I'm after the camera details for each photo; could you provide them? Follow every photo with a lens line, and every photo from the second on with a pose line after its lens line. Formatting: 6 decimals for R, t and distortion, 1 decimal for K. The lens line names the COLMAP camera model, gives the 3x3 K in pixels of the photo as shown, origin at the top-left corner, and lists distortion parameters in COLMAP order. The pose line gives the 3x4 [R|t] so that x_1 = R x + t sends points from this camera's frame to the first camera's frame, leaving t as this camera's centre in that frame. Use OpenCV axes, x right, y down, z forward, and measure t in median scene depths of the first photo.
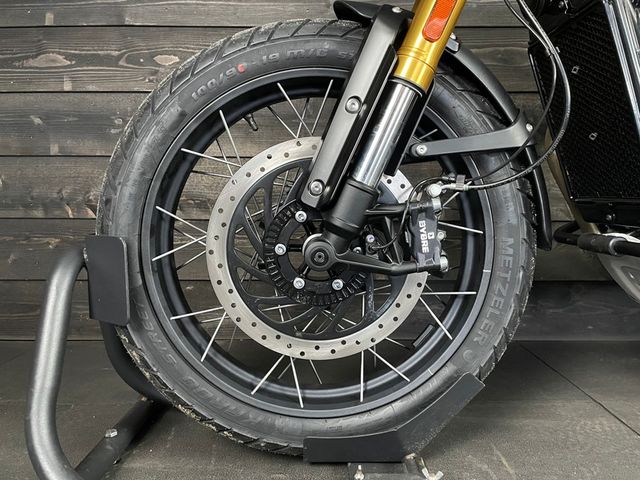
lens RADIAL K [[483.5, 0, 323.8], [0, 483.5, 239.1], [0, 0, 1]] dist [0.093355, -0.125784]
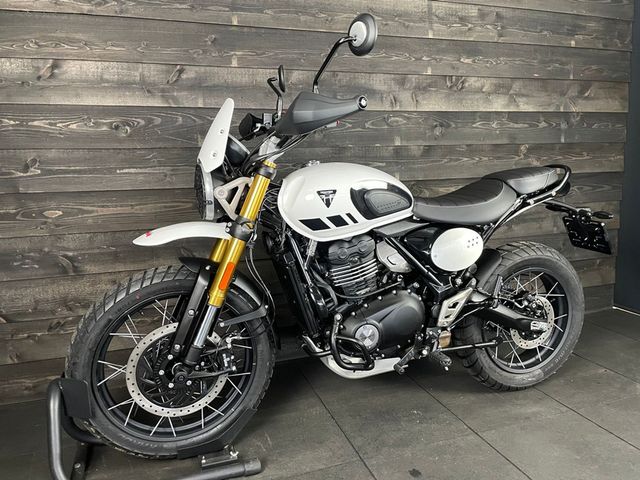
lens RADIAL K [[483.5, 0, 323.8], [0, 483.5, 239.1], [0, 0, 1]] dist [0.093355, -0.125784]
pose [[0.942965, -0.072051, 0.325002, -0.068558], [0.047859, 0.995496, 0.081837, -0.692684], [-0.329435, -0.061616, 0.942166, -1.257067]]
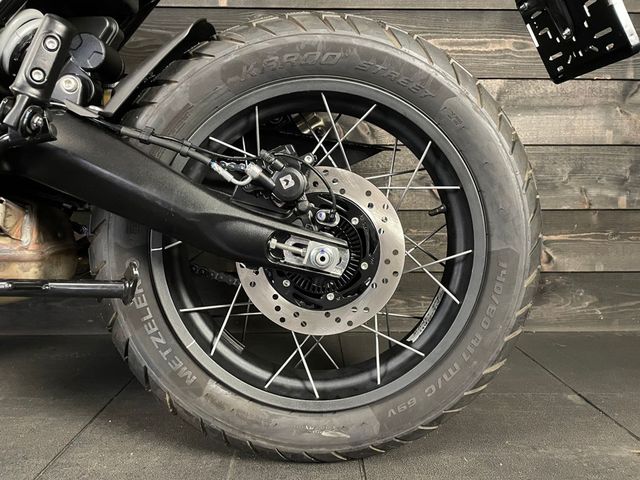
lens RADIAL K [[483.5, 0, 323.8], [0, 483.5, 239.1], [0, 0, 1]] dist [0.093355, -0.125784]
pose [[0.999747, -0.001549, 0.022460, 1.876559], [0.001411, 0.999980, 0.006157, 0.022828], [-0.022469, -0.006124, 0.999729, 0.043762]]
